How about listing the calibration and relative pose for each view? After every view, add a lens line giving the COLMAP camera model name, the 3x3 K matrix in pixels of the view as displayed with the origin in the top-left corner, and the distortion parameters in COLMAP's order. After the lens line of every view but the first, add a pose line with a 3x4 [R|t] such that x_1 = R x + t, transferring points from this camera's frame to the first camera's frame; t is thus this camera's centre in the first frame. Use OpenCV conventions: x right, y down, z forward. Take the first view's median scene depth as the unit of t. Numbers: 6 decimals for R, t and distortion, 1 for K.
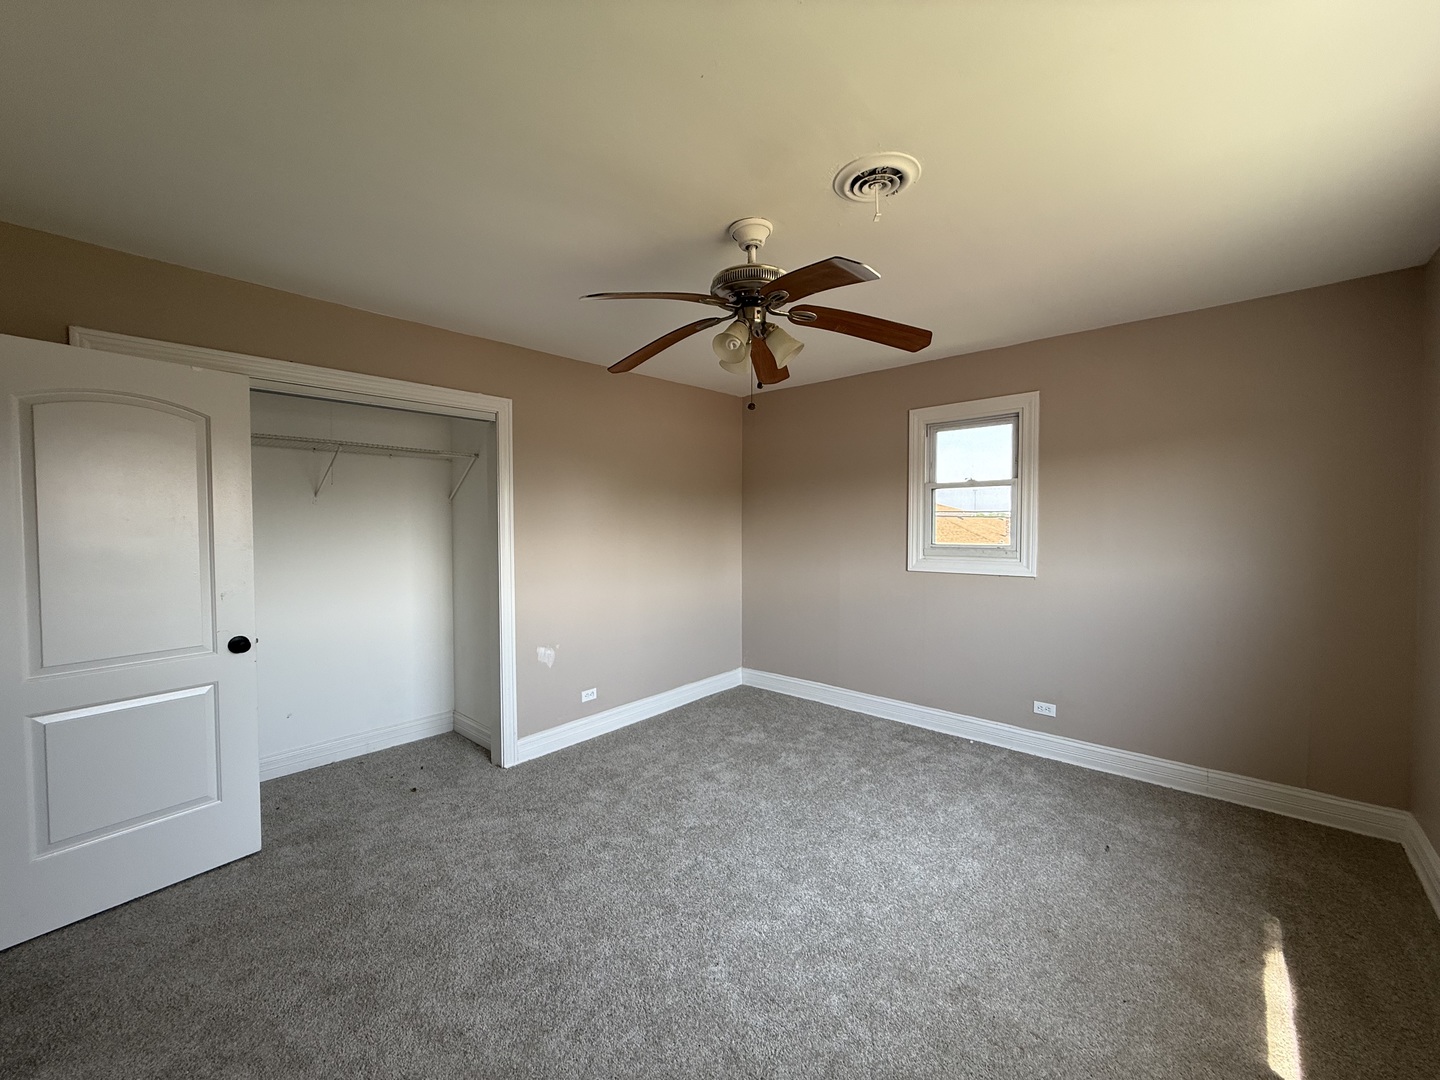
lens RADIAL K [[573.8, 0, 721.2], [0, 573.8, 542.8], [0, 0, 1]] dist [-0.002007, -0.000430]
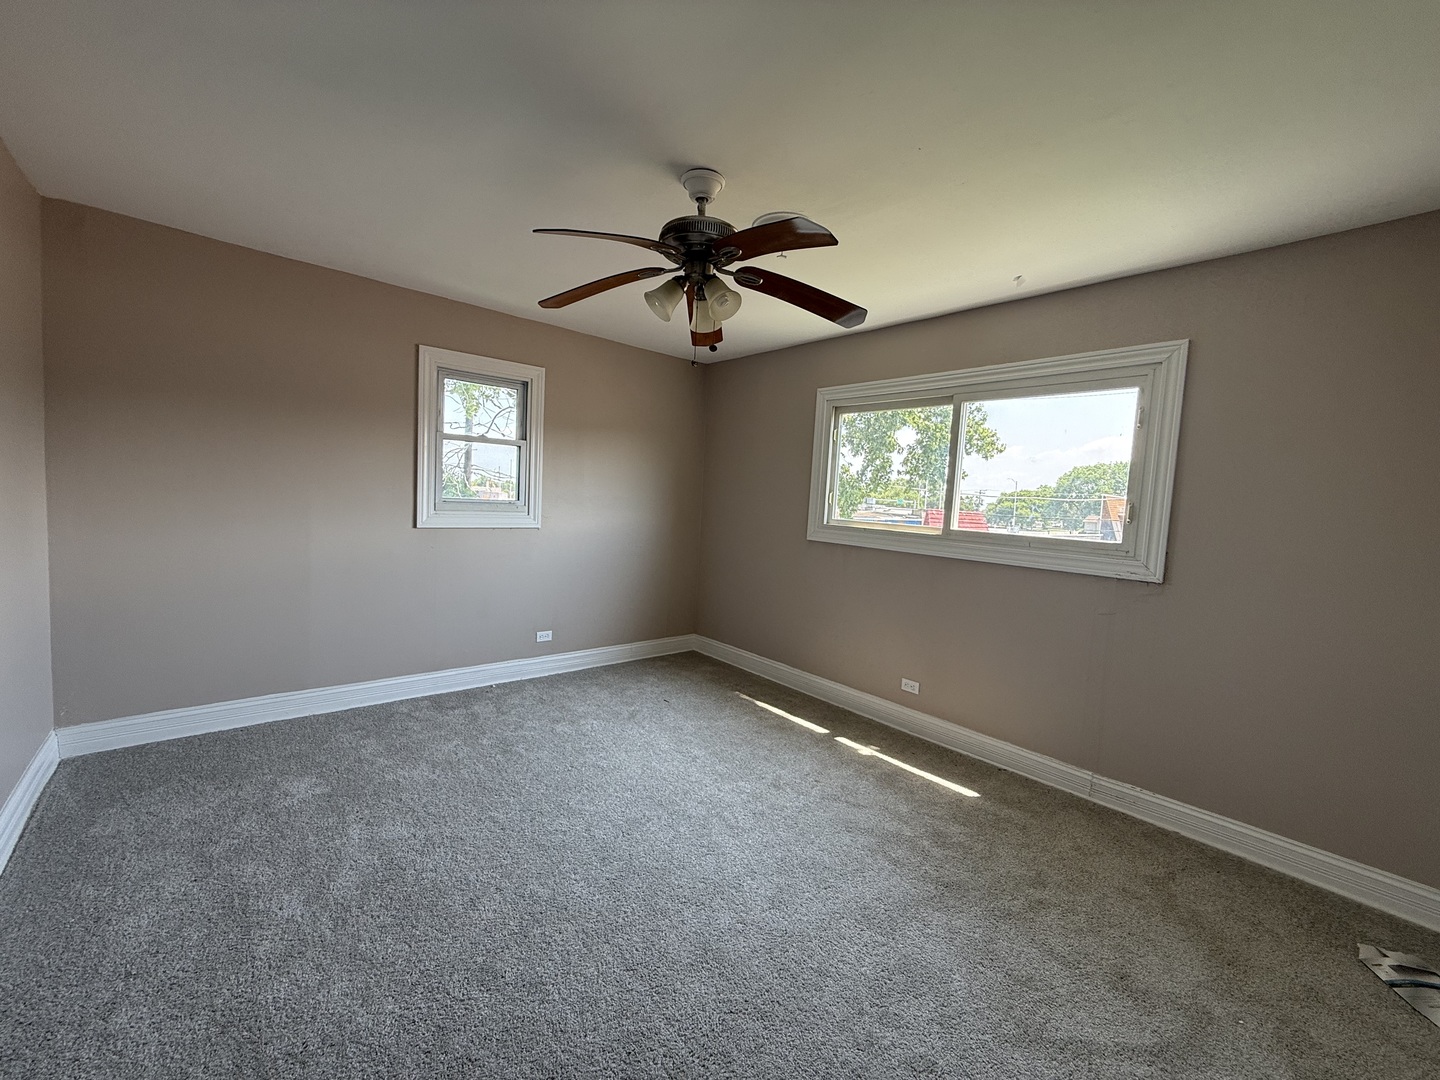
lens RADIAL K [[573.8, 0, 719.6], [0, 573.8, 539.0], [0, 0, 1]] dist [-0.002007, -0.000430]
pose [[0.122392, -0.065343, 0.990328, -0.545481], [-0.020474, 0.997452, 0.068343, -0.004995], [-0.992271, -0.028641, 0.120742, 0.467955]]
